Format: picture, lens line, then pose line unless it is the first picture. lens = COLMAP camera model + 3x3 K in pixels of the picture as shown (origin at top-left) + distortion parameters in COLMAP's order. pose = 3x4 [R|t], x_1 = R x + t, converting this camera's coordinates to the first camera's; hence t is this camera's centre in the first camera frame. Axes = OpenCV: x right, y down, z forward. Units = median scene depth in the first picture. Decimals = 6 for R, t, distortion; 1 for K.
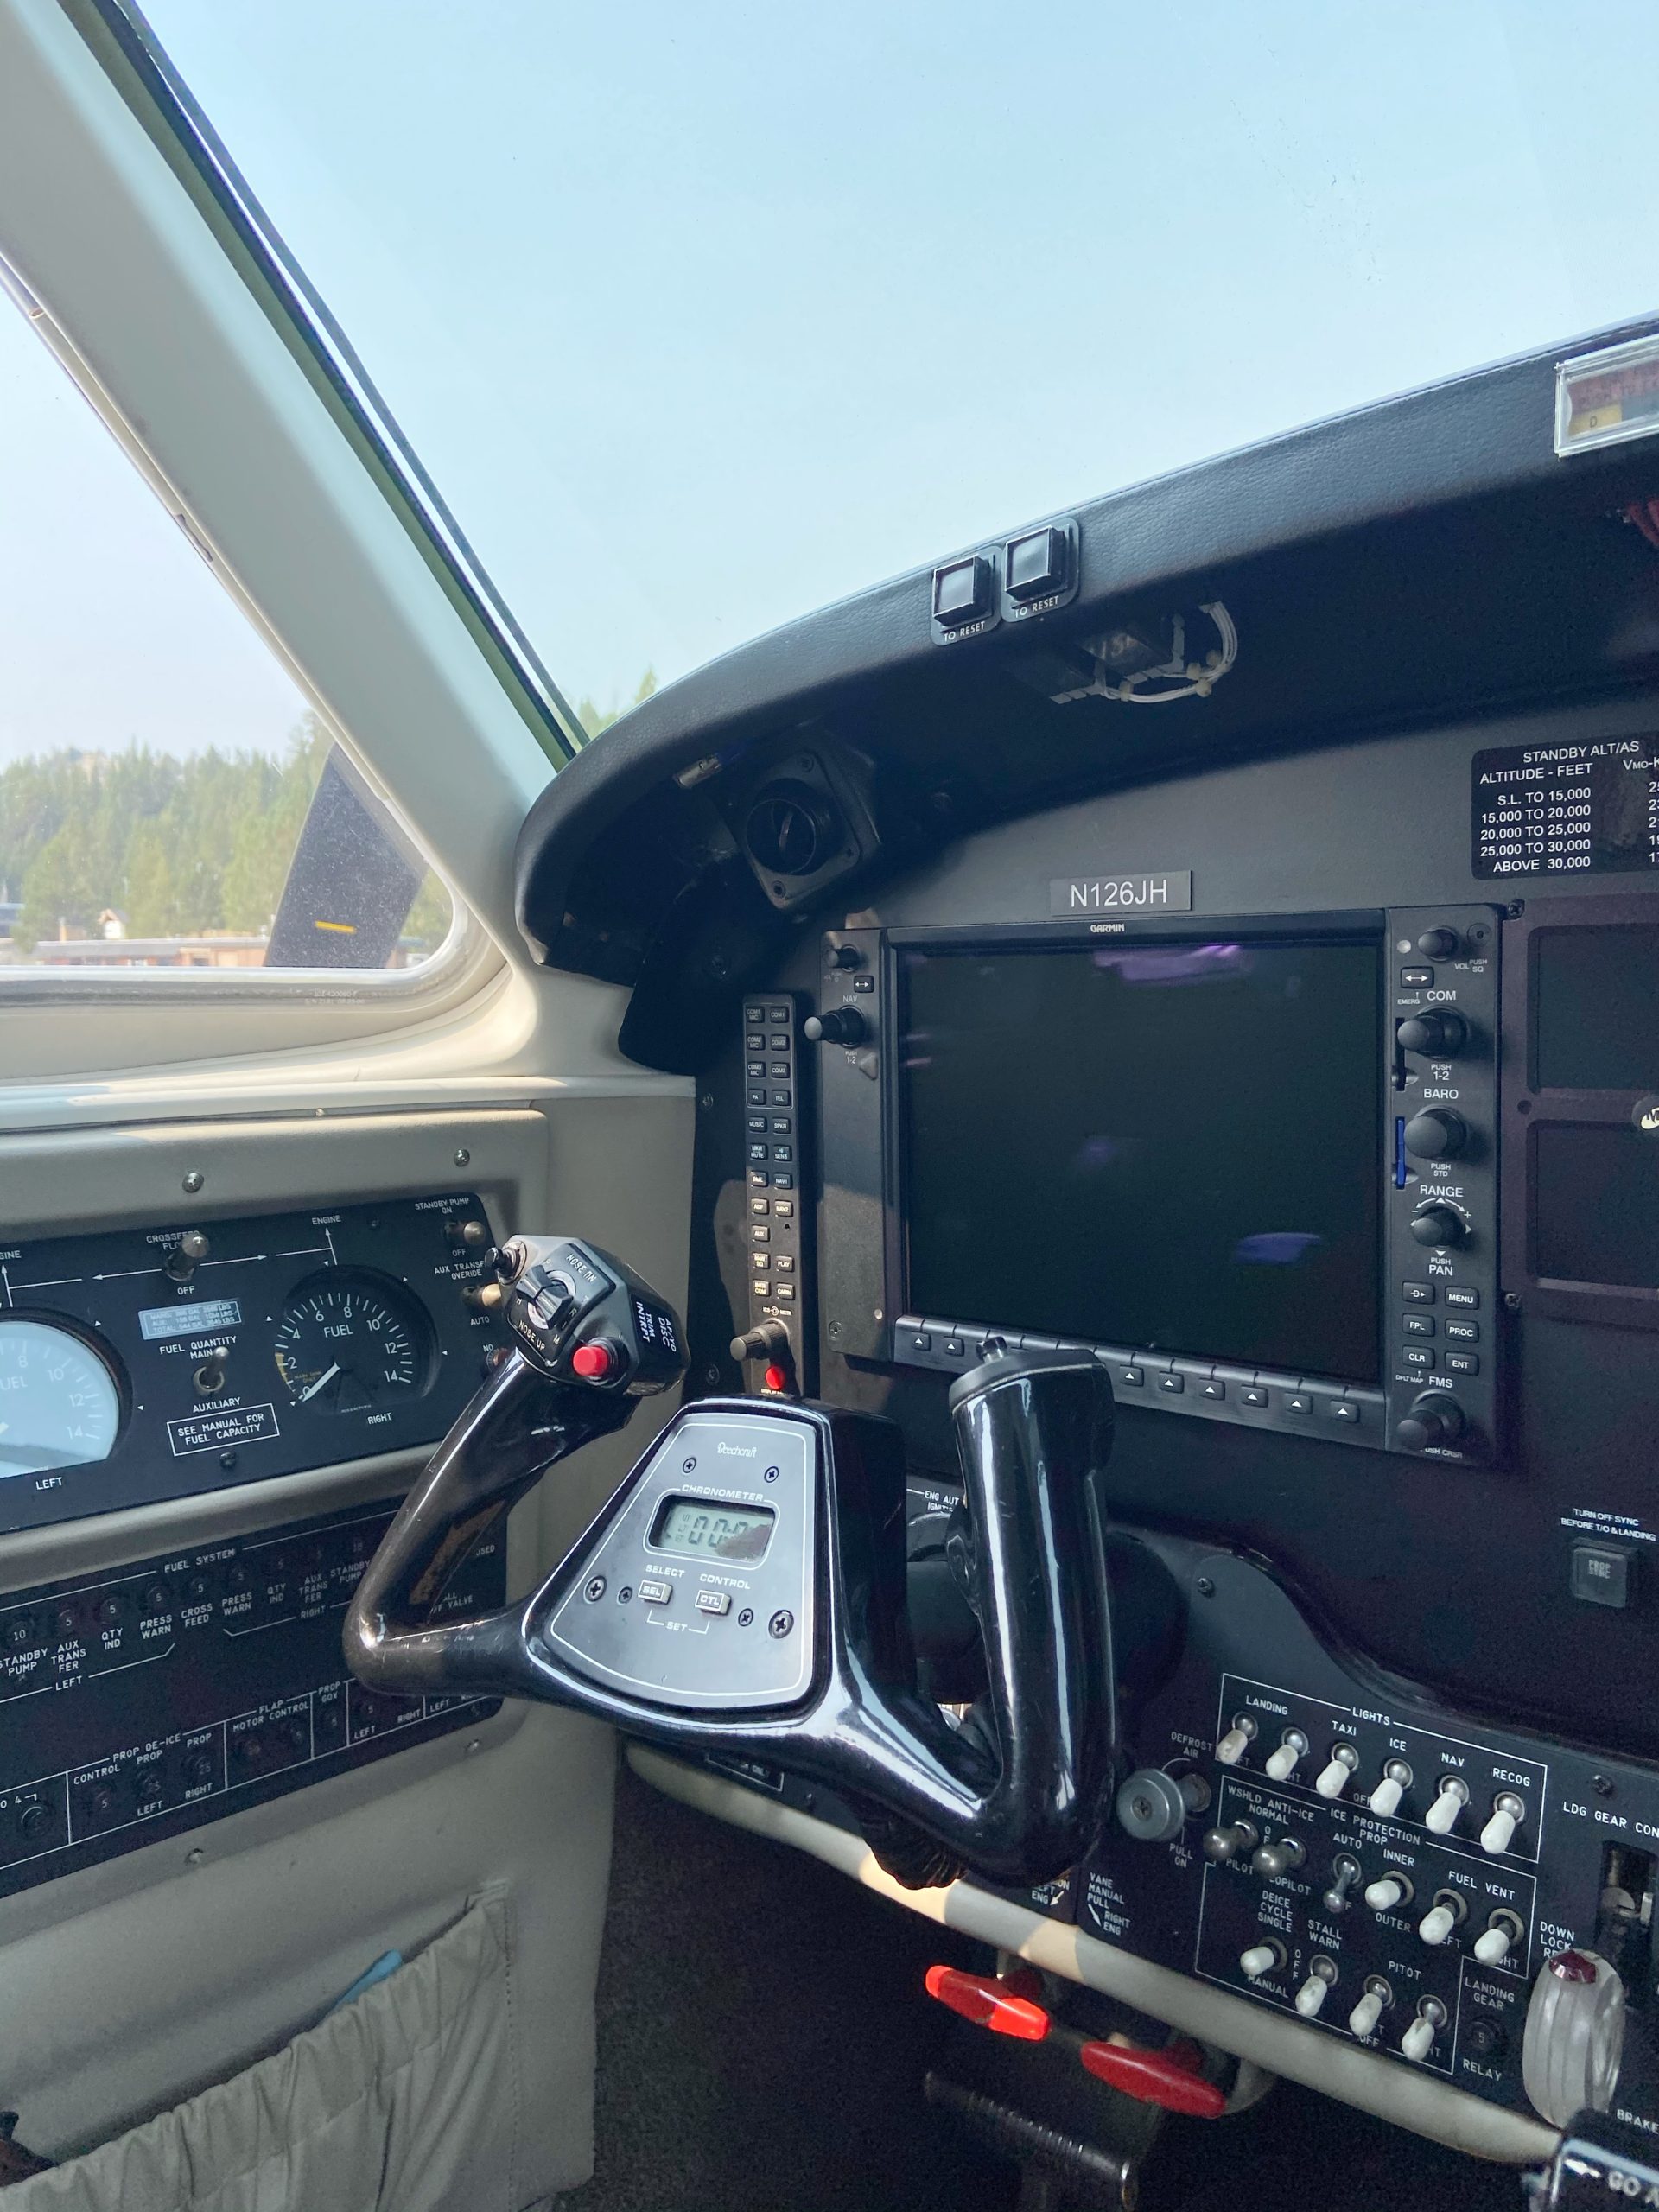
lens RADIAL K [[1644.9, 0, 826.2], [0, 1644.9, 1068.6], [0, 0, 1]] dist [0.108142, -0.141160]
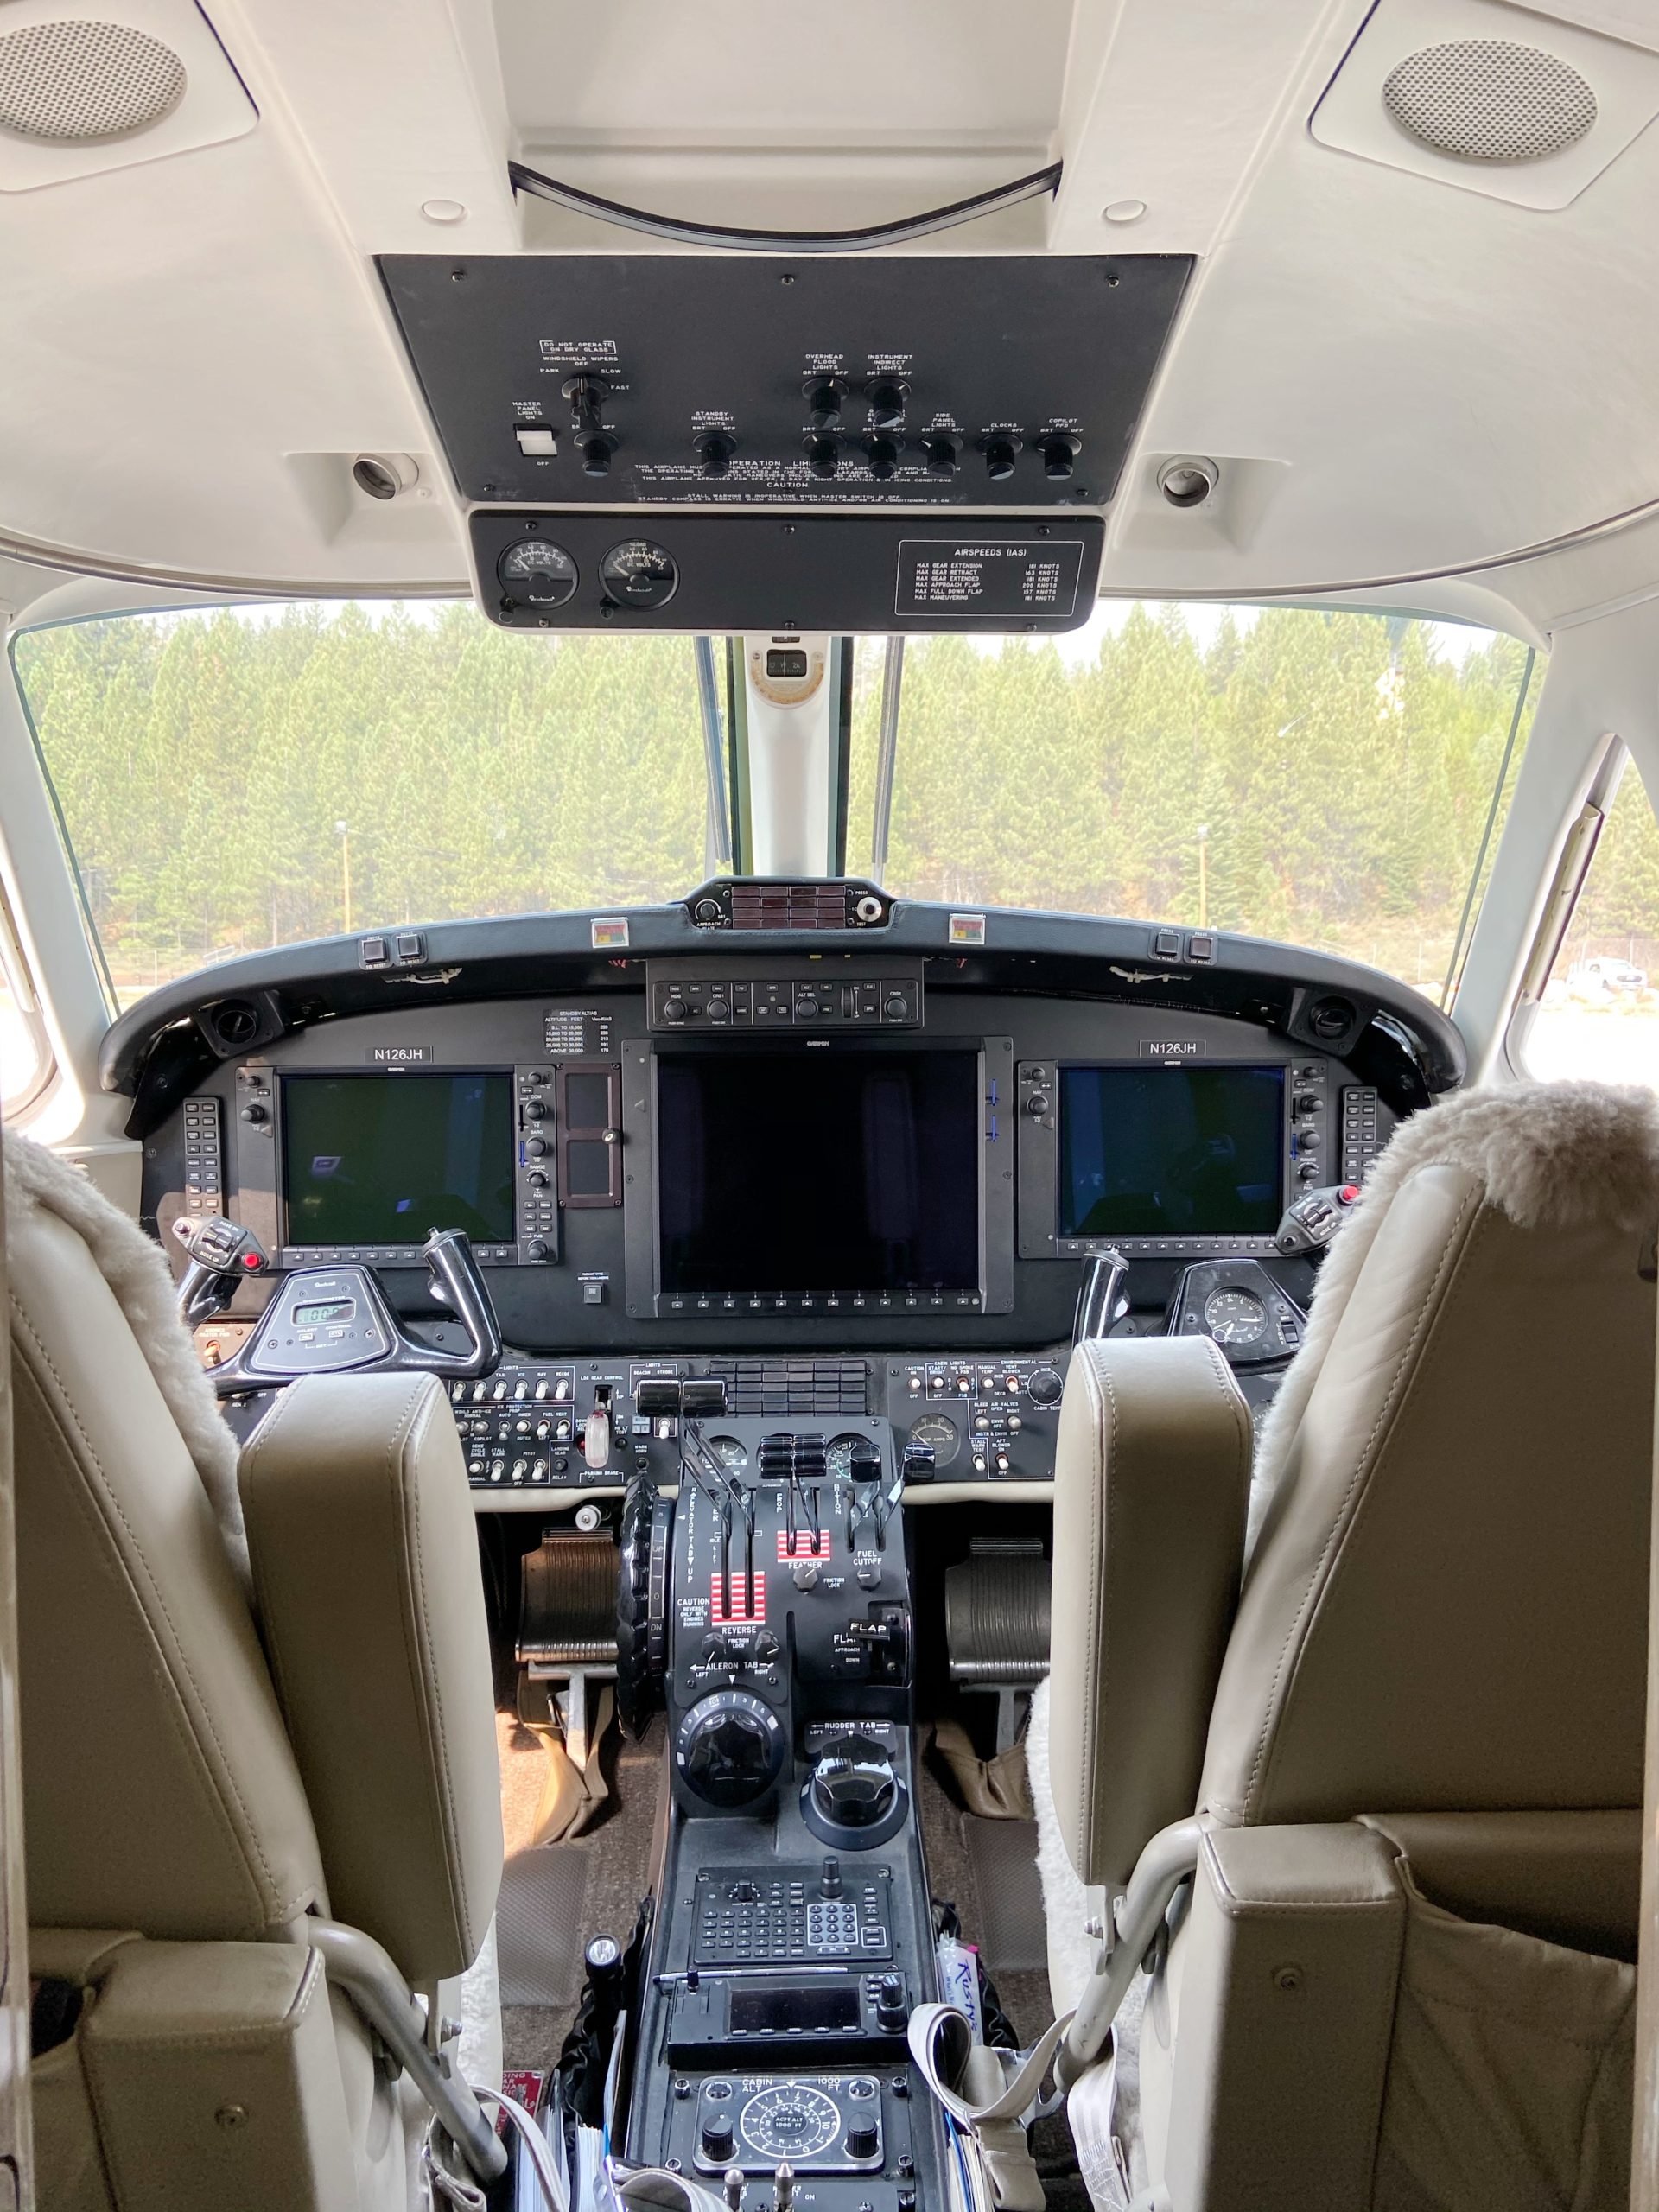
lens RADIAL K [[1702.5, 0, 829.5], [0, 1702.5, 1106.0], [0, 0, 1]] dist [0.219873, -0.000265]
pose [[0.740709, -0.045742, 0.670267, -1.153675], [0.030897, 0.998943, 0.034029, -0.108015], [-0.671115, -0.004496, 0.741340, -1.410766]]
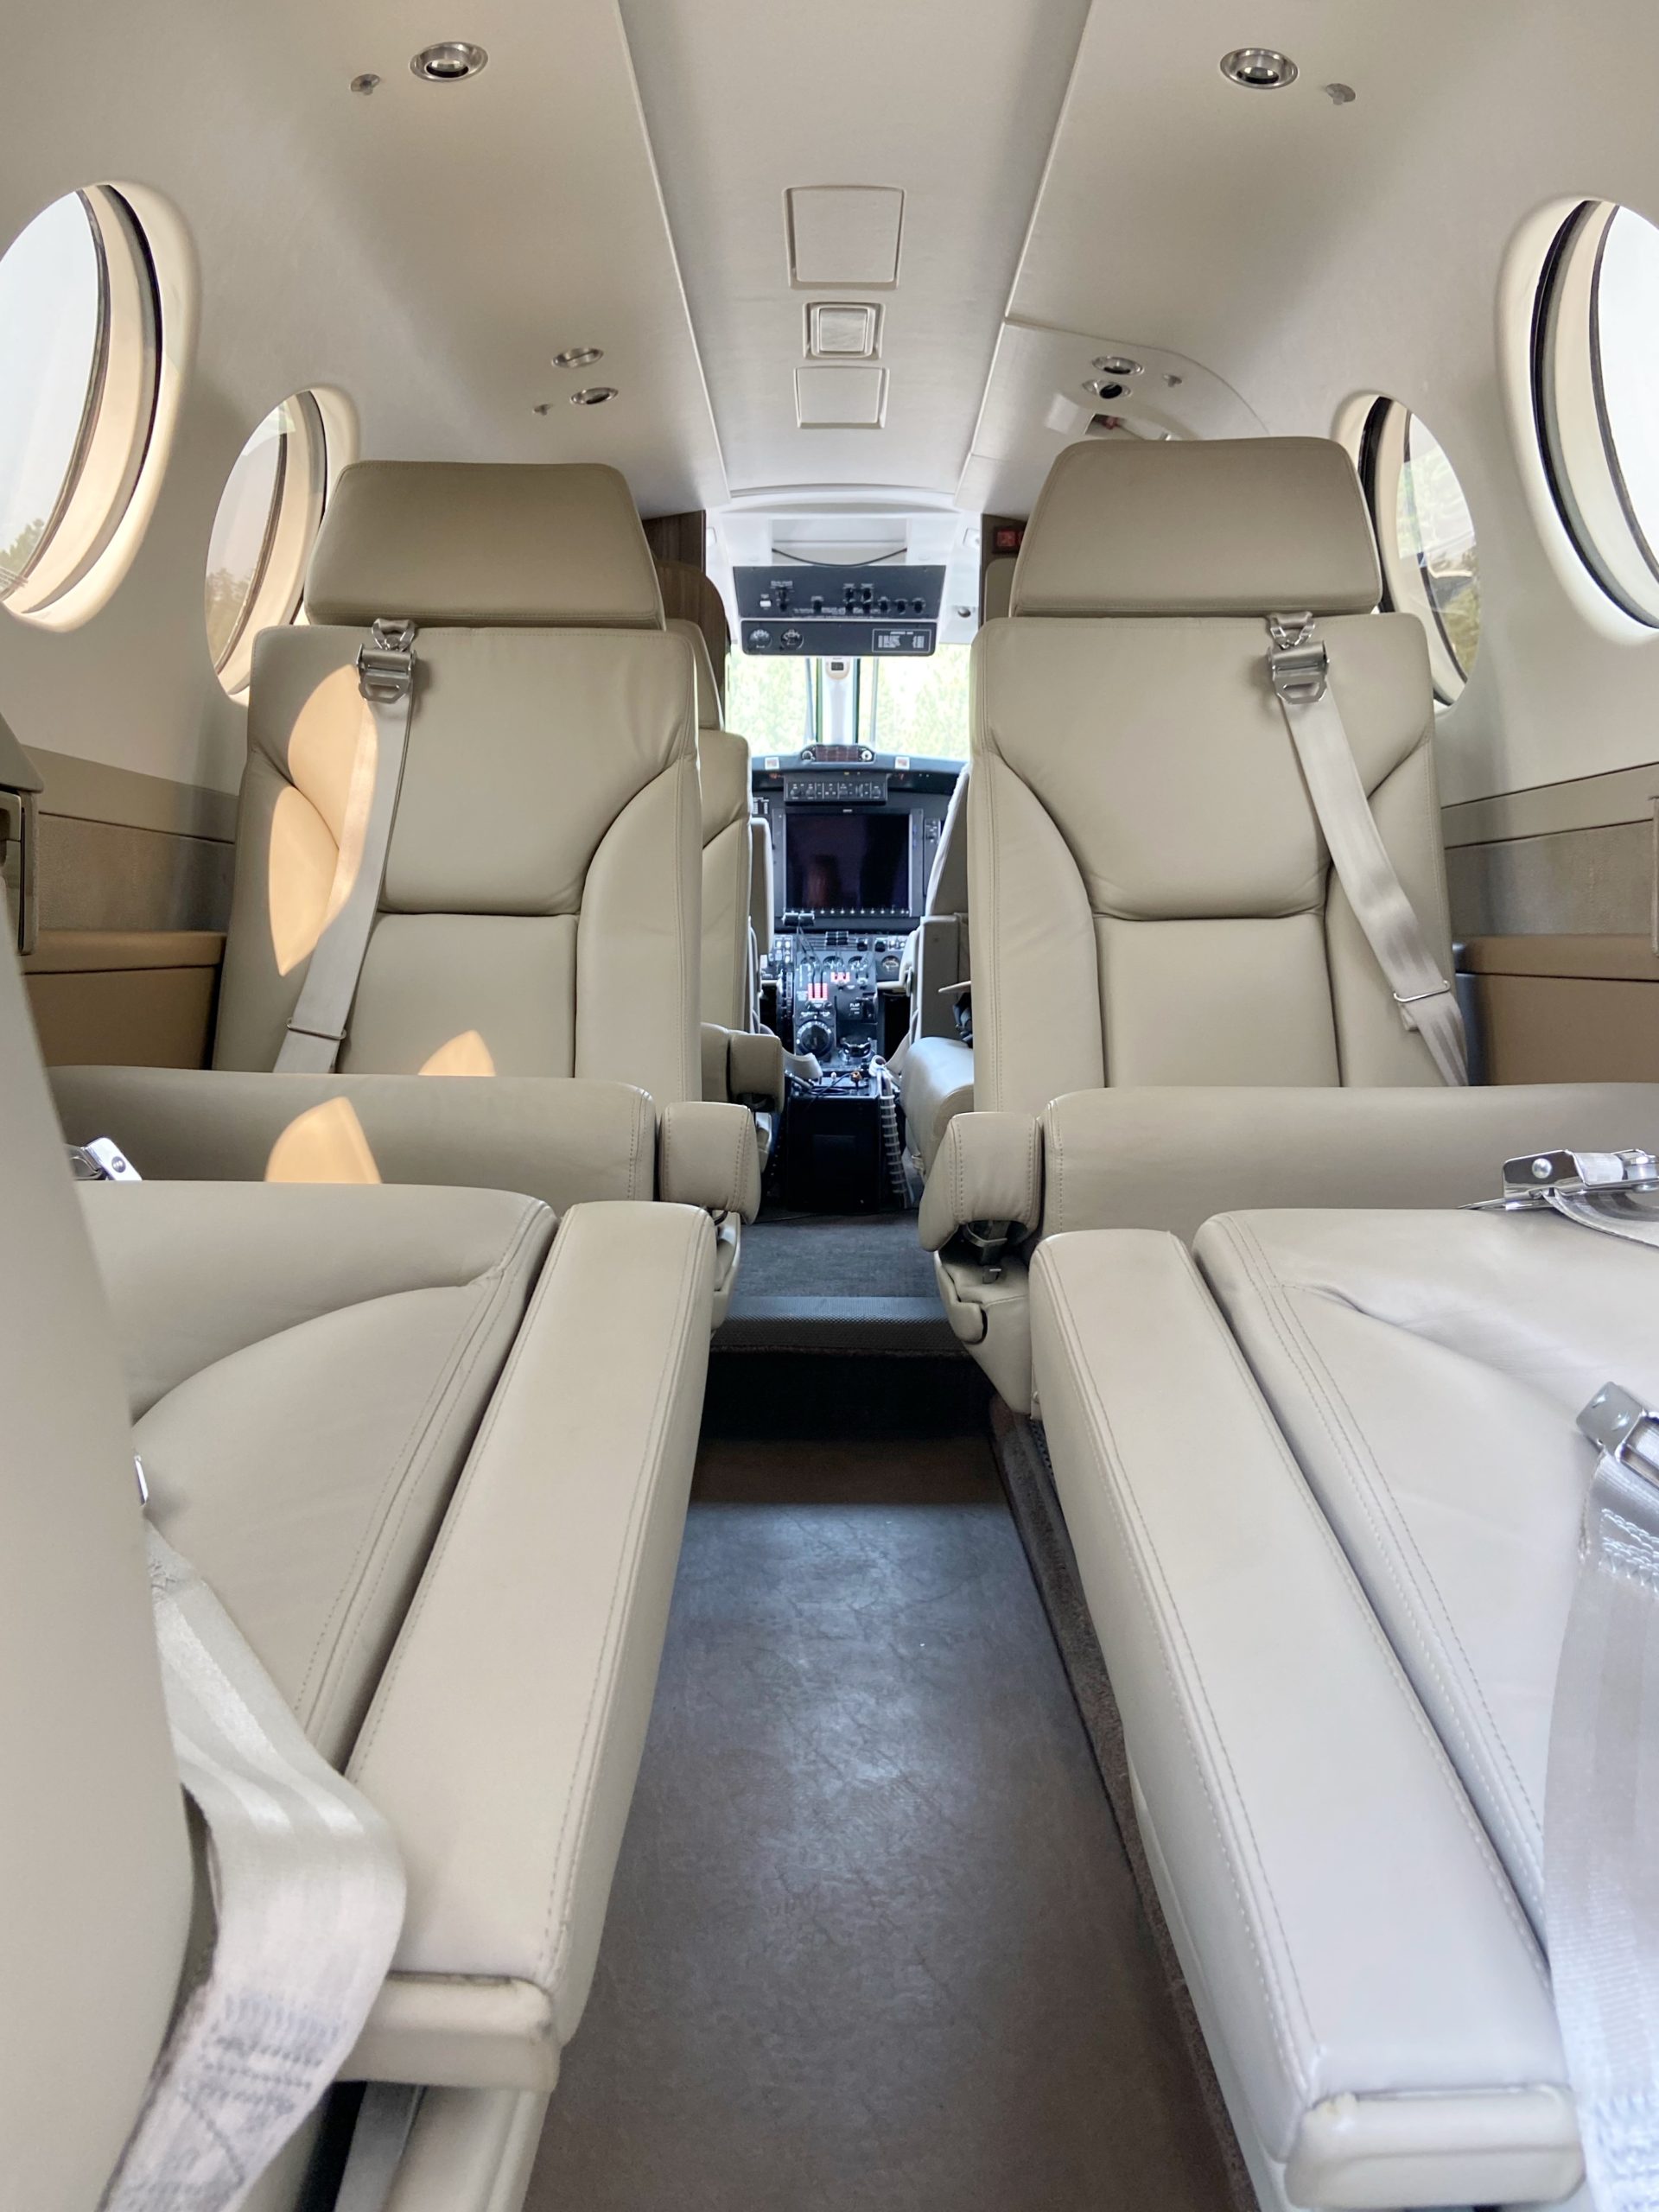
lens RADIAL K [[1671.4, 0, 826.0], [0, 1671.4, 1055.2], [0, 0, 1]] dist [0.059629, -0.006196]
pose [[0.758647, -0.017870, 0.651257, -3.973626], [0.021890, 0.999759, 0.001933, 0.889640], [-0.651134, 0.012789, 0.758855, -4.609191]]
